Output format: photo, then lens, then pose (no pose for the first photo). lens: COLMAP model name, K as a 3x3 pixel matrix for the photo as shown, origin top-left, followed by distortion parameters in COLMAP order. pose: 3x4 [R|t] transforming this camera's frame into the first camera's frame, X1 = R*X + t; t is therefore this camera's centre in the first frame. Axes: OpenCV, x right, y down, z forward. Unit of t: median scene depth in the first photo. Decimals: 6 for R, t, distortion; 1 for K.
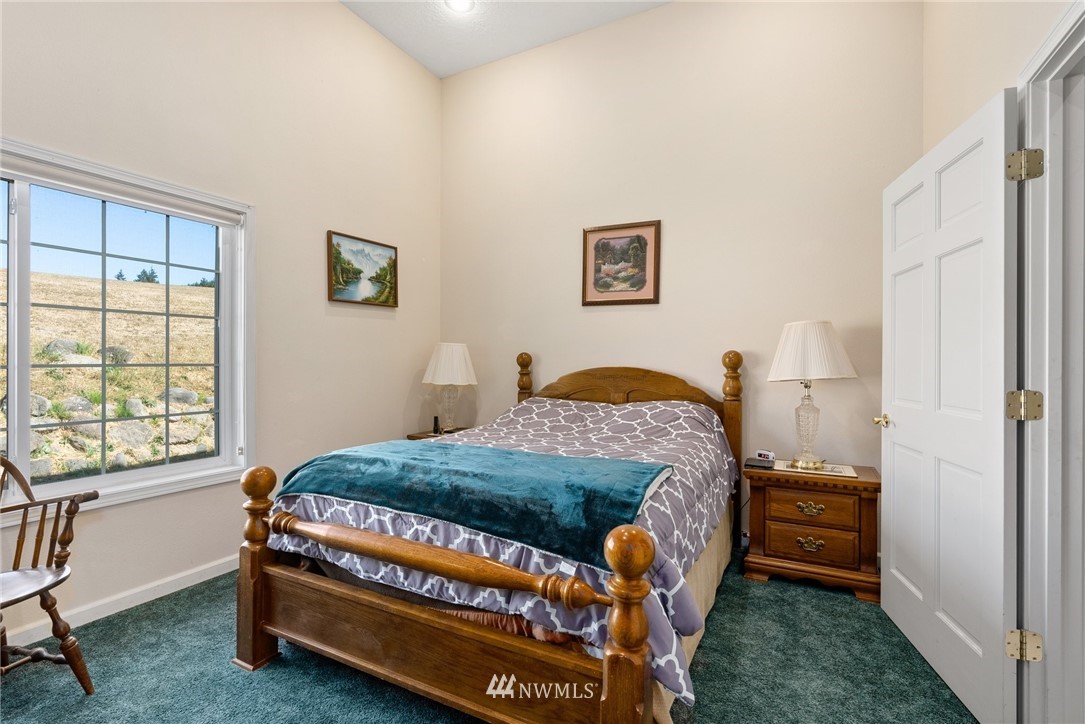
lens RADIAL K [[496.3, 0, 542.8], [0, 496.3, 360.7], [0, 0, 1]] dist [-0.008759, 0.002752]
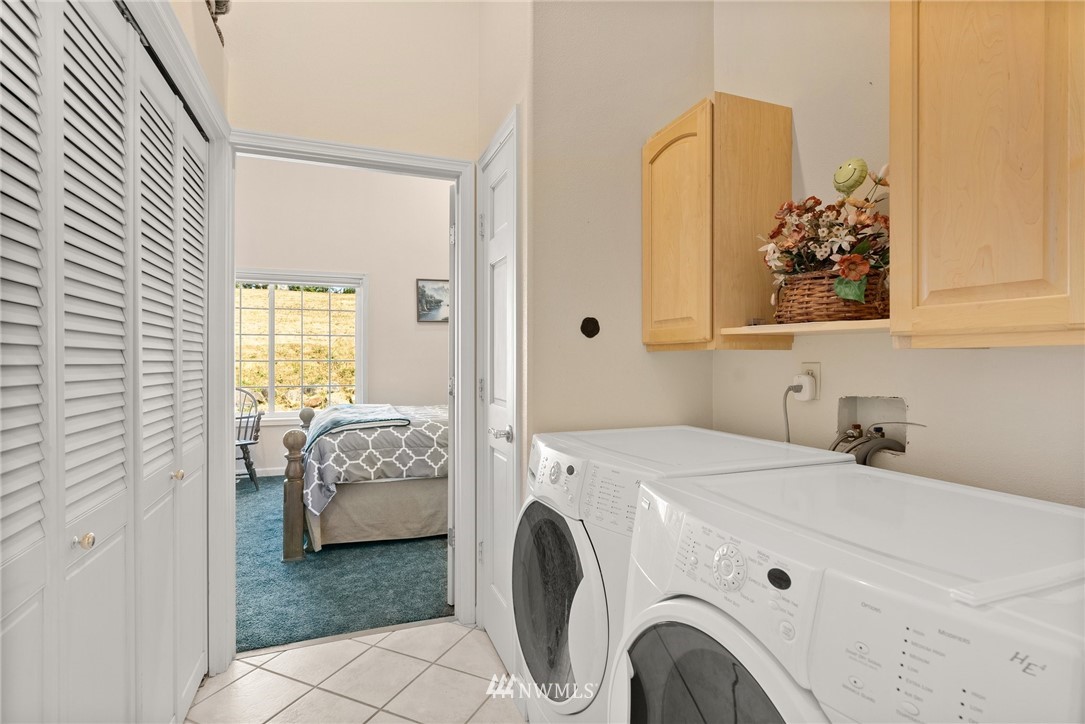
lens RADIAL K [[531.6, 0, 542.9], [0, 531.6, 362.0], [0, 0, 1]] dist [0.004761, 0.001111]
pose [[0.747150, -0.000581, -0.664656, 1.016738], [0.001435, 0.999999, 0.000738, 0.009672], [0.664654, -0.001505, 0.747150, -0.027622]]
